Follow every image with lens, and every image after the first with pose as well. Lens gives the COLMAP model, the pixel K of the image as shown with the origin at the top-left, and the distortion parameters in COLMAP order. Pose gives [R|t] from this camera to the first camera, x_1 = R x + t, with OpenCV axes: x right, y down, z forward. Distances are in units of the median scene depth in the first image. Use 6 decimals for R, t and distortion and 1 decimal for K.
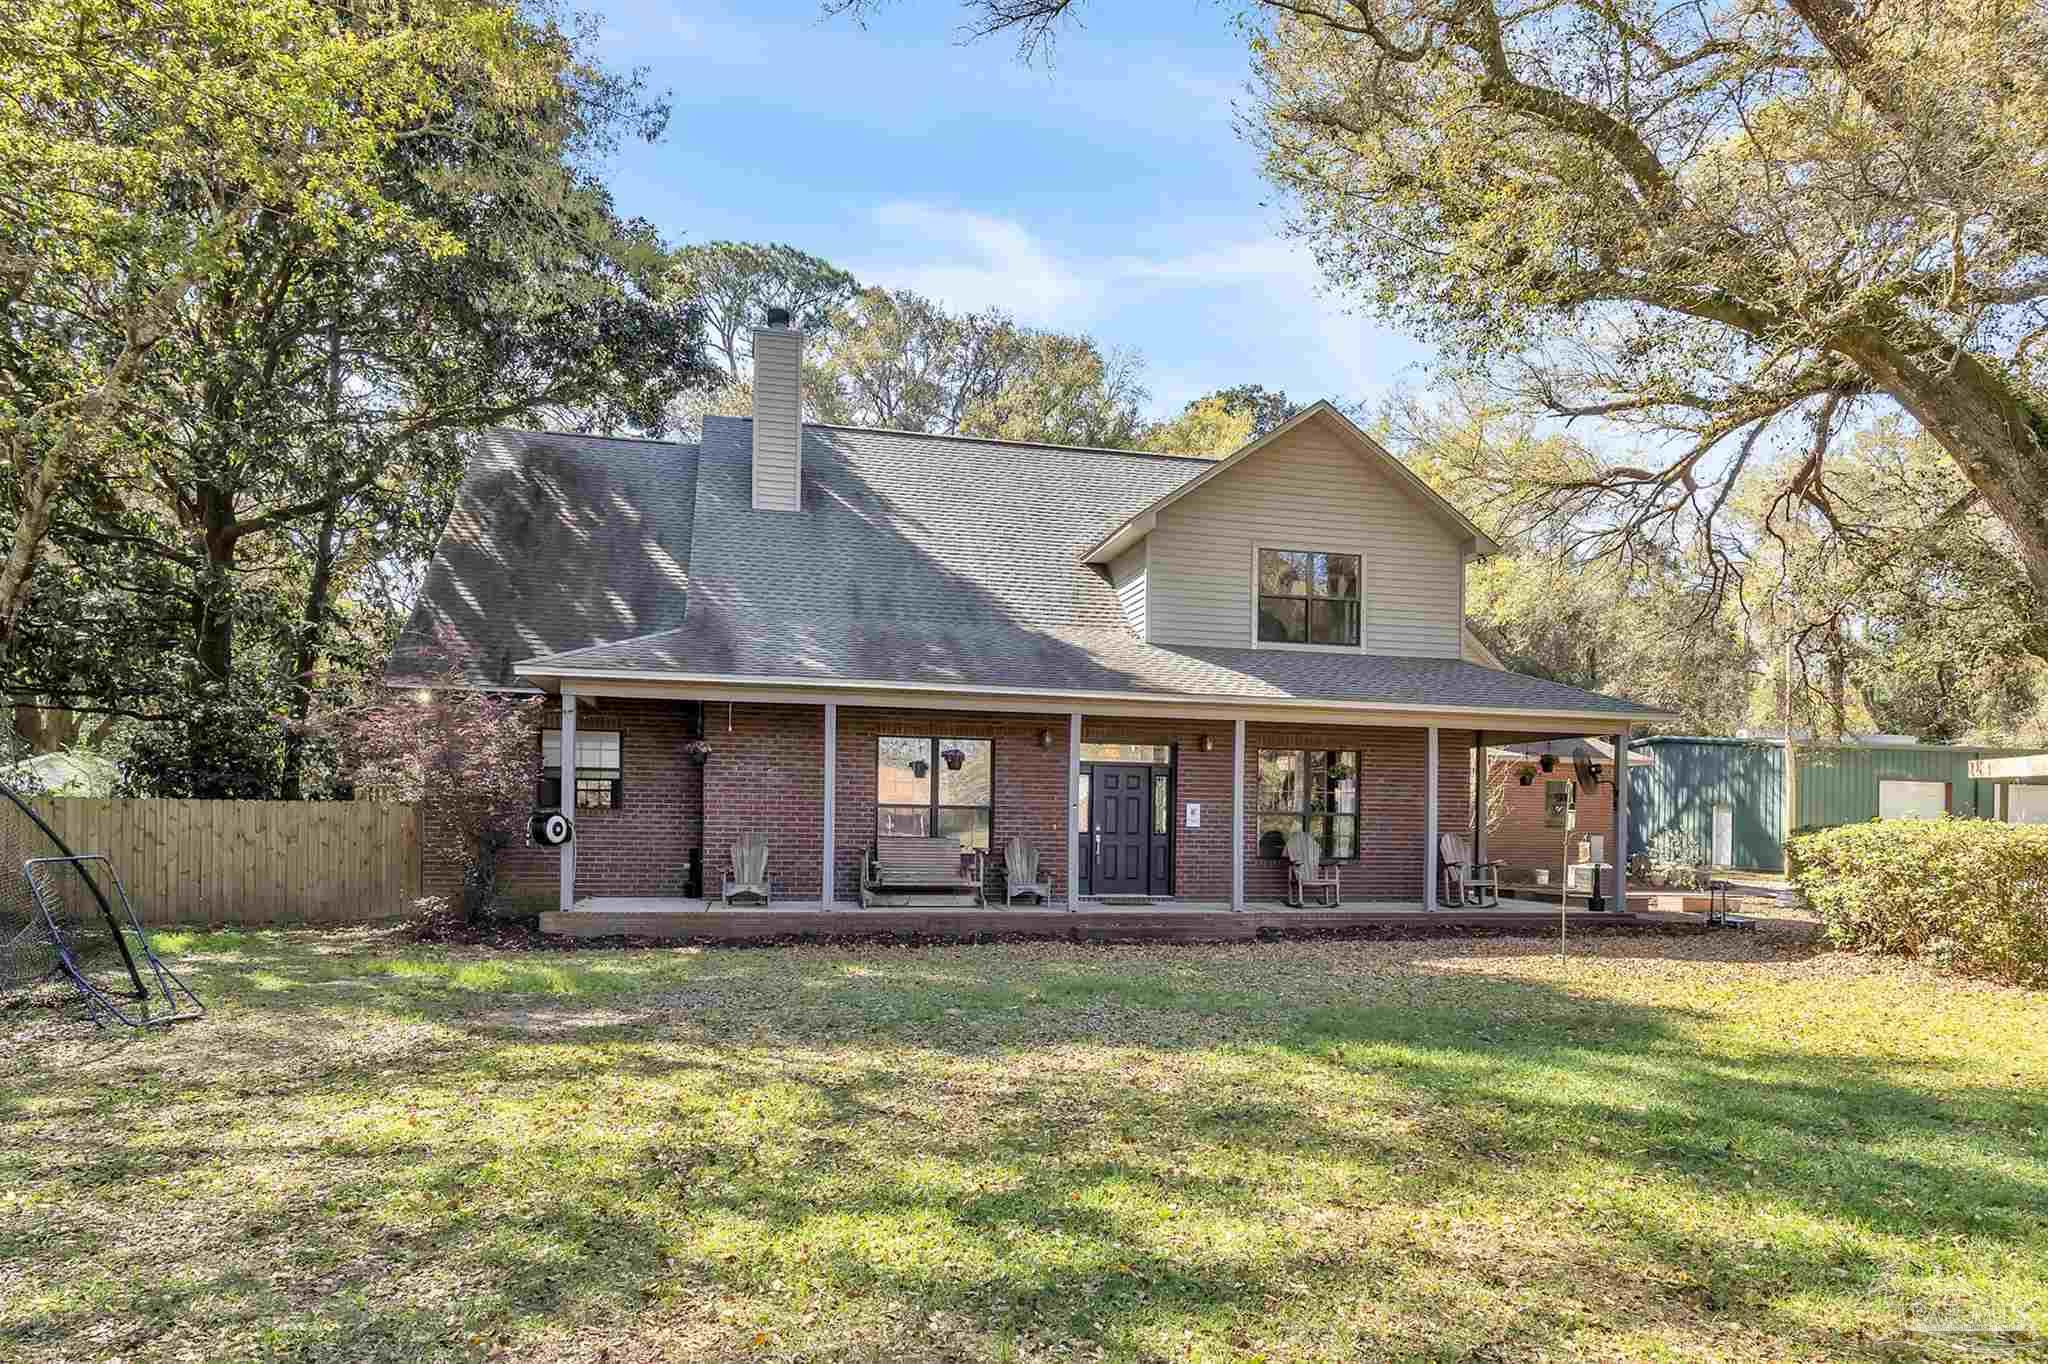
lens RADIAL K [[1240.1, 0, 1022.5], [0, 1240.1, 803.3], [0, 0, 1]] dist [-0.005259, -0.001998]
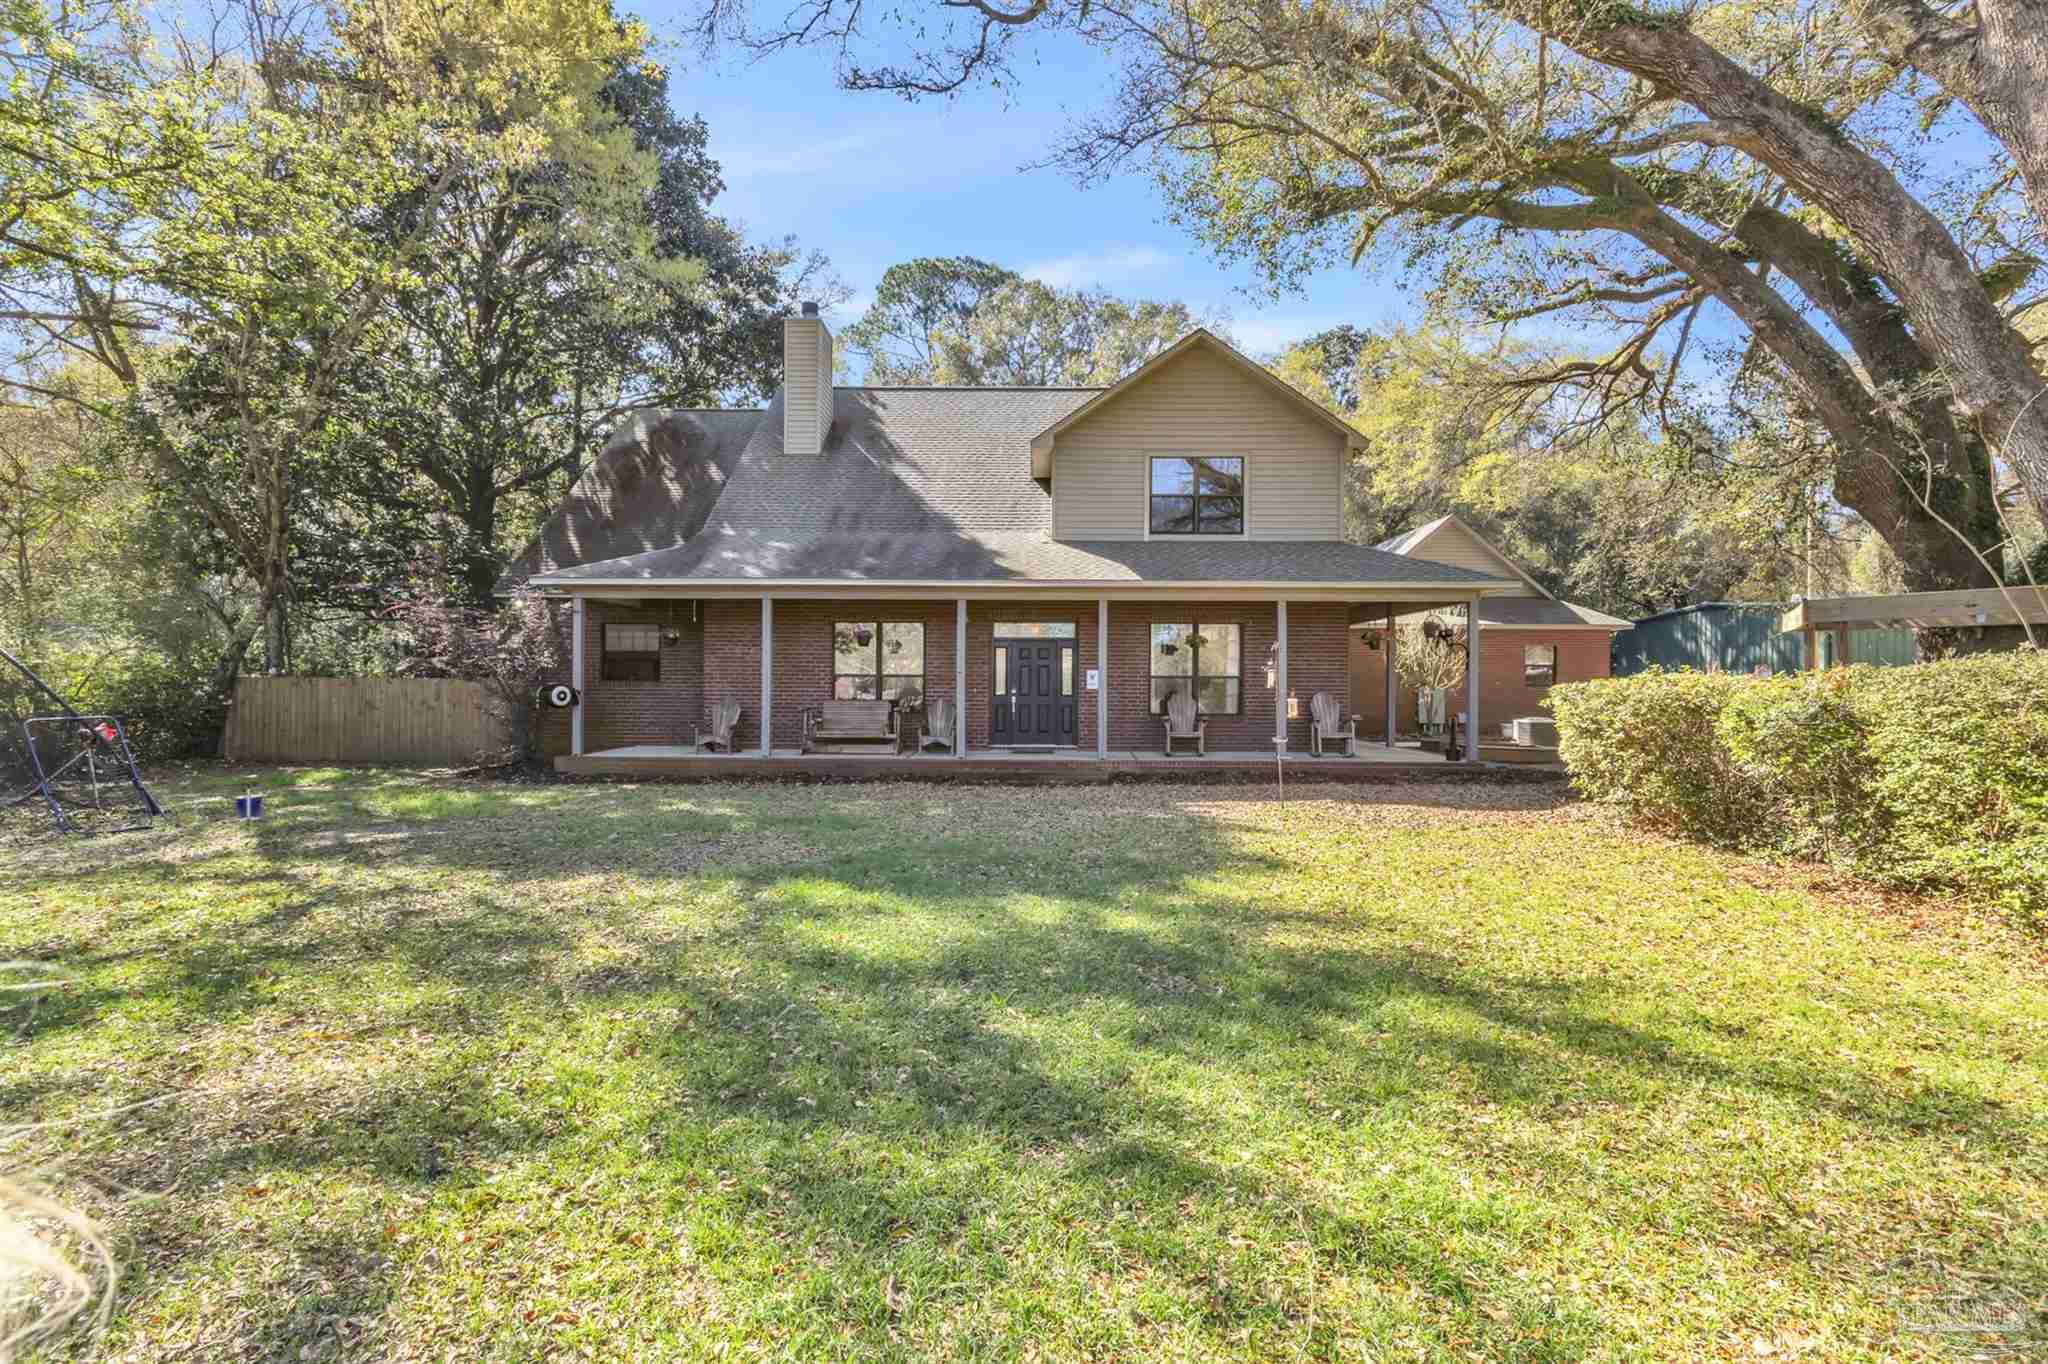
lens RADIAL K [[946.0, 0, 1029.9], [0, 946.0, 673.8], [0, 0, 1]] dist [-0.004211, 0.002665]
pose [[0.970547, -0.015429, -0.240417, 0.304578], [0.014851, 0.999881, -0.004215, 0.006766], [0.240454, 0.000520, 0.970661, 0.084772]]
